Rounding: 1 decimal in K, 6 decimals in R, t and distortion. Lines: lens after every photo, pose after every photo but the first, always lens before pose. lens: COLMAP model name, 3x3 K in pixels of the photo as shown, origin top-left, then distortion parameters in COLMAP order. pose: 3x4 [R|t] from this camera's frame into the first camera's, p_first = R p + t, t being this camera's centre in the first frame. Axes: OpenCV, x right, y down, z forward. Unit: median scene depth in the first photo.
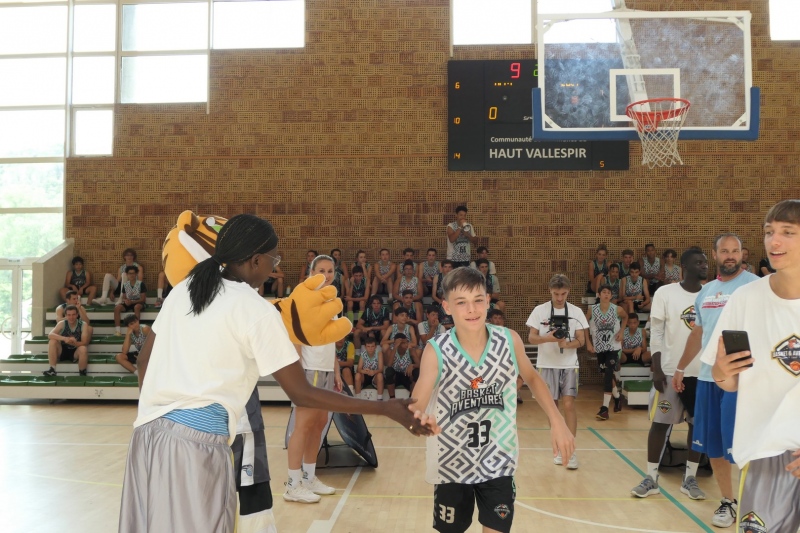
lens RADIAL K [[773.3, 0, 403.9], [0, 773.3, 272.1], [0, 0, 1]] dist [-0.020574, 0.000000]
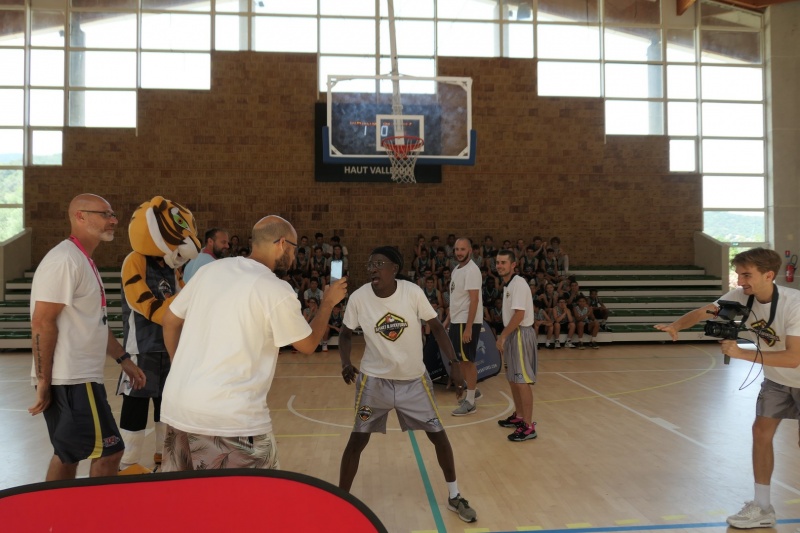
lens RADIAL K [[554.7, 0, 402.3], [0, 554.7, 267.0], [0, 0, 1]] dist [-0.015901, 0.004485]
pose [[0.992136, -0.001471, 0.125156, 0.088356], [-0.001661, 0.999688, 0.024915, -0.001150], [-0.125154, -0.024927, 0.991824, -0.023075]]
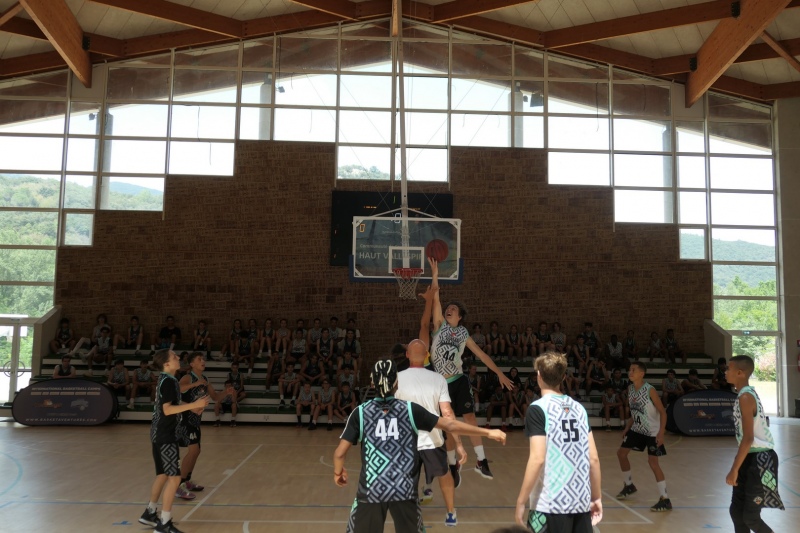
lens RADIAL K [[753.4, 0, 405.2], [0, 753.4, 264.0], [0, 0, 1]] dist [-0.023953, 0.000000]
pose [[0.994729, 0.027823, 0.098697, 0.057727], [-0.021588, 0.997737, -0.063681, -0.046882], [-0.100245, 0.061215, 0.993078, -0.430815]]
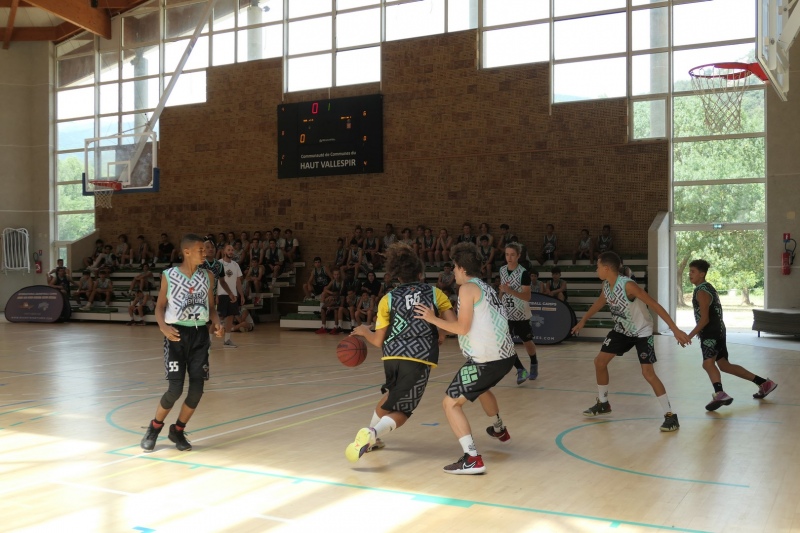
lens RADIAL K [[852.2, 0, 424.6], [0, 852.2, 270.3], [0, 0, 1]] dist [-0.037112, 0.000000]
pose [[0.915005, -0.002002, -0.403437, 0.990674], [0.021147, 0.998851, 0.043004, -0.018000], [0.402888, -0.047880, 0.913996, -0.413976]]
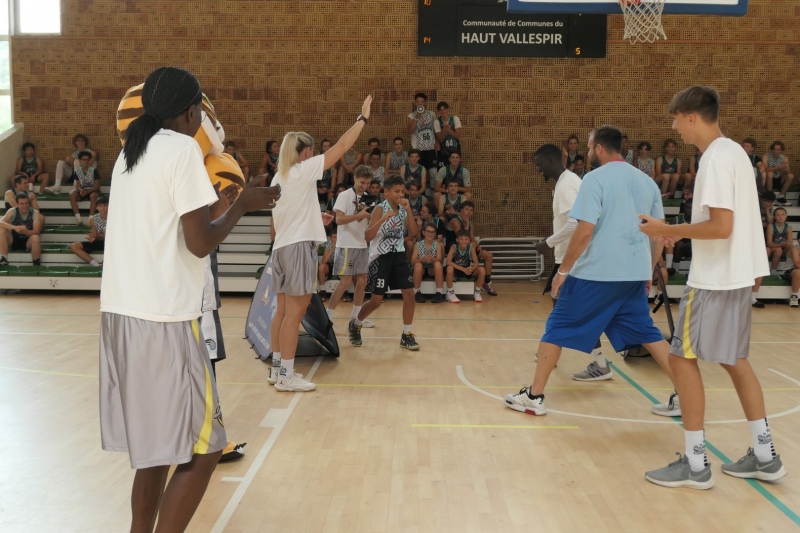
lens RADIAL K [[773.3, 0, 402.0], [0, 773.3, 266.6], [0, 0, 1]] dist [-0.020574, 0.000000]
pose [[0.999291, 0.006123, 0.037155, 0.003794], [-0.010685, 0.992244, 0.123846, 0.009431], [-0.036108, -0.124155, 0.991606, 0.023299]]
